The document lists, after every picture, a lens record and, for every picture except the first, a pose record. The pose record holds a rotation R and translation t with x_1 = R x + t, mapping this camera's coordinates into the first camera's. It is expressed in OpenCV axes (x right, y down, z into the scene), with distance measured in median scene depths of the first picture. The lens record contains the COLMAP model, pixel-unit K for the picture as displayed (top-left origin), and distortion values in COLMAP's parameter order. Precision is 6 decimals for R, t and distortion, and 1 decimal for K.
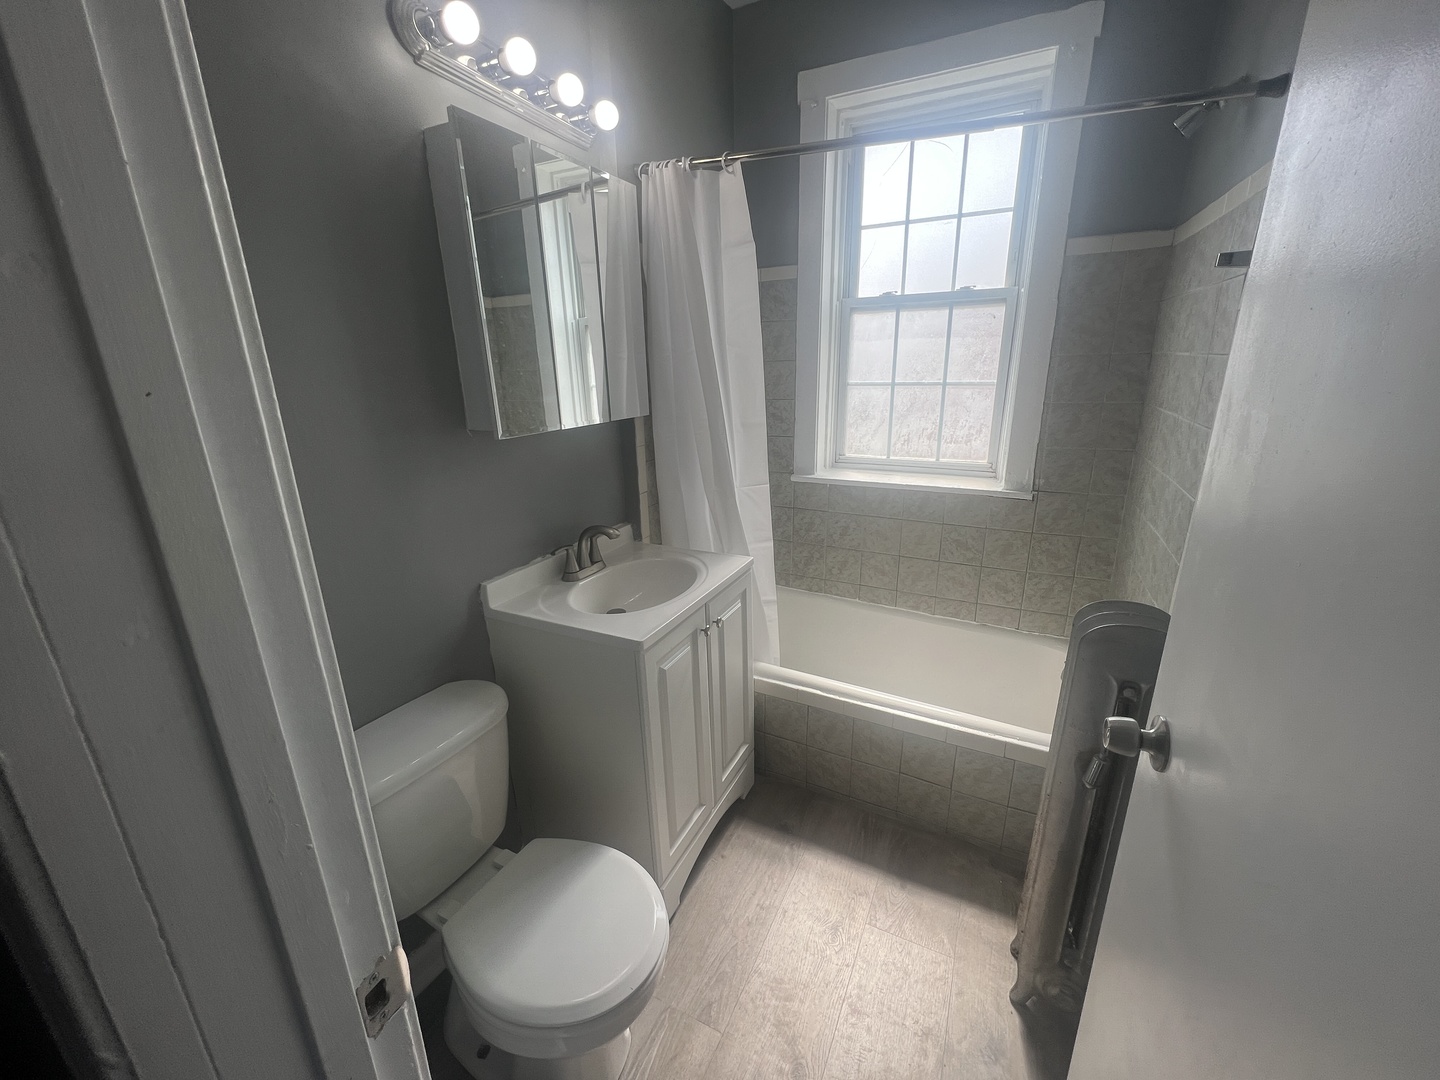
lens RADIAL K [[574.2, 0, 713.2], [0, 574.2, 543.3], [0, 0, 1]] dist [-0.000962, 0.001245]
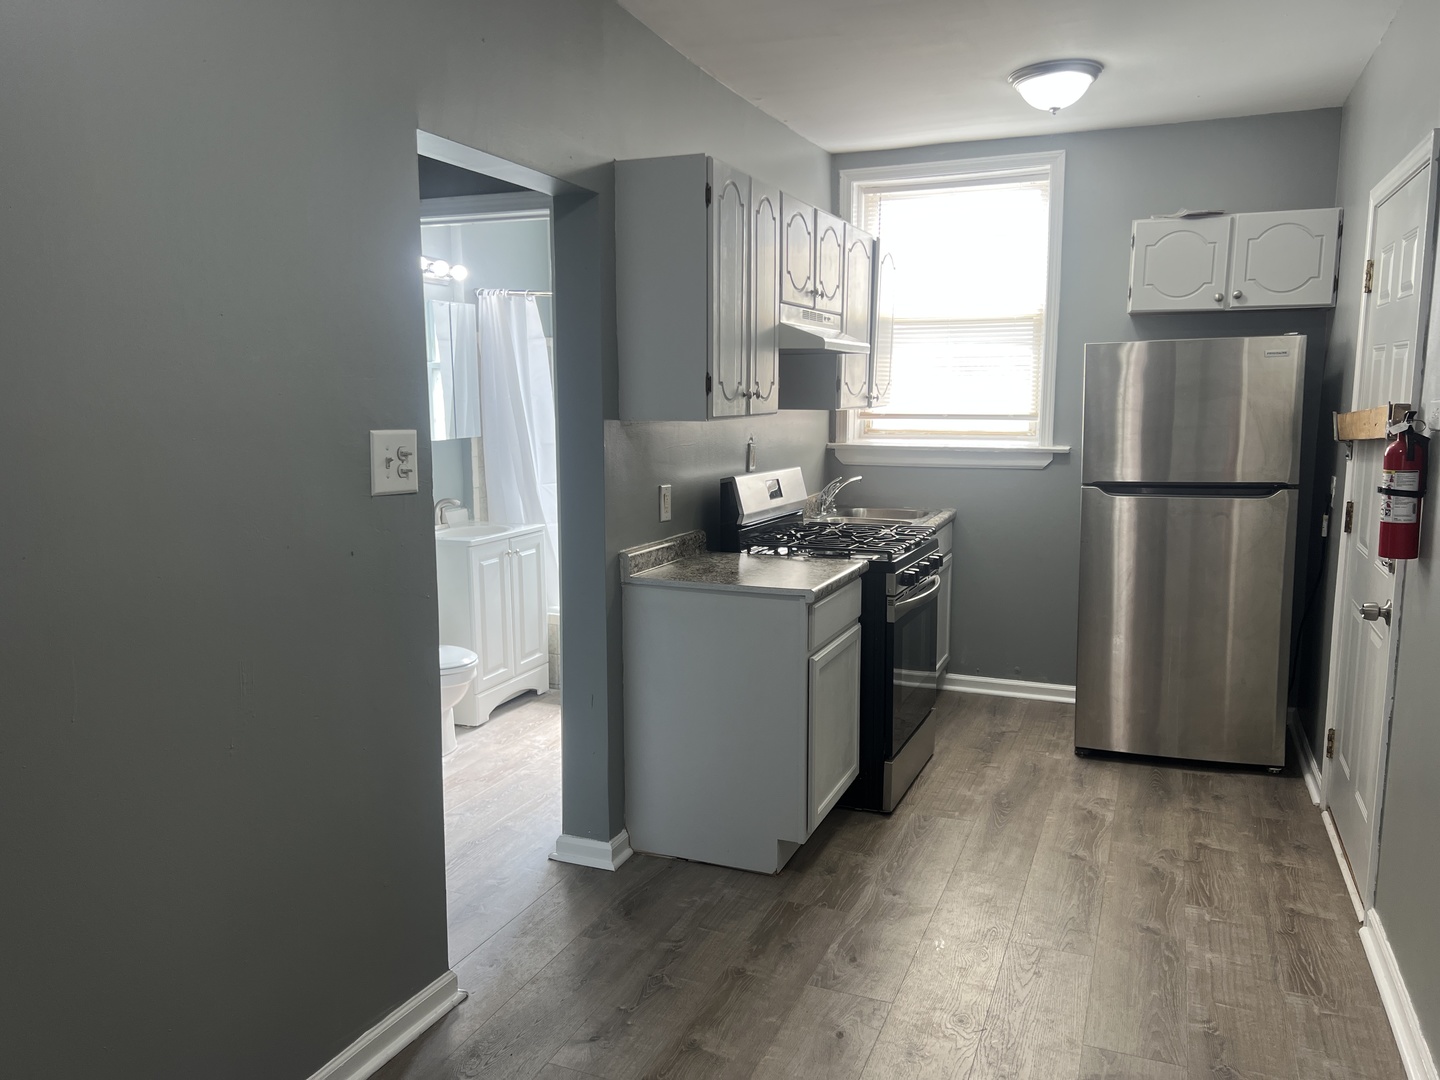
lens RADIAL K [[1079.9, 0, 711.3], [0, 1079.9, 549.6], [0, 0, 1]] dist [0.053409, -0.037641]
pose [[0.997158, 0.007634, 0.074957, 0.311034], [0.004398, 0.987260, -0.159051, 0.584816], [-0.075216, 0.158929, 0.984421, -2.003337]]
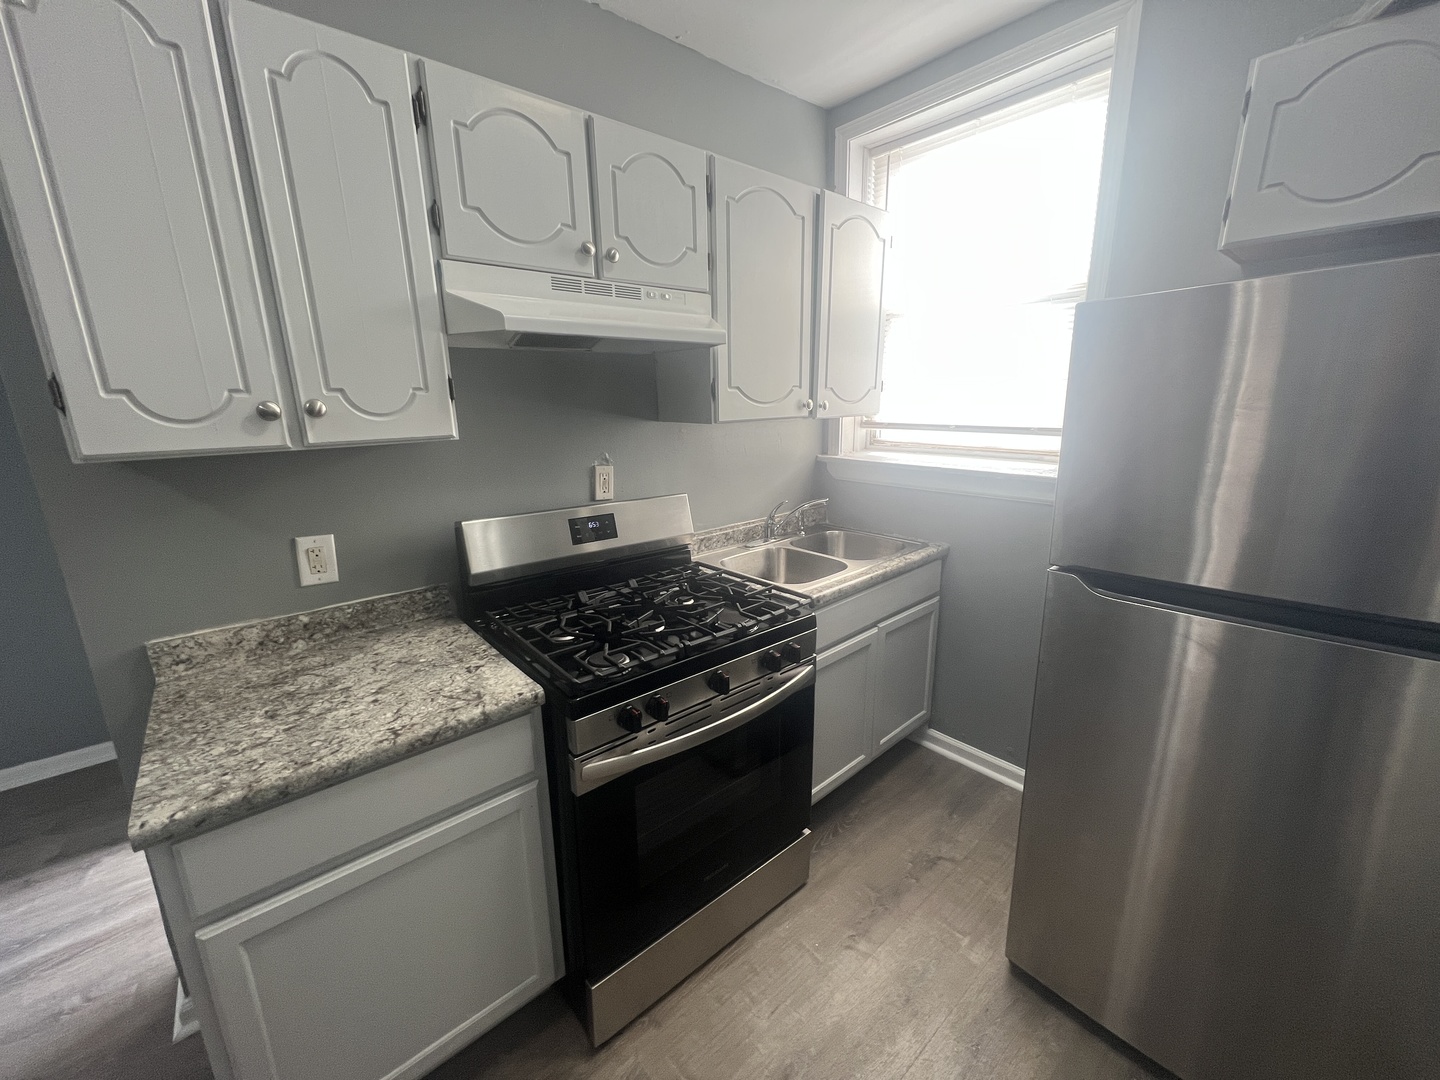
lens RADIAL K [[574.2, 0, 720.7], [0, 574.2, 542.8], [0, 0, 1]] dist [-0.000962, 0.001245]
pose [[0.928114, 0.096004, -0.359704, 1.232661], [-0.115409, 0.992776, -0.032811, 0.080454], [0.353955, 0.071965, 0.932489, -0.451508]]
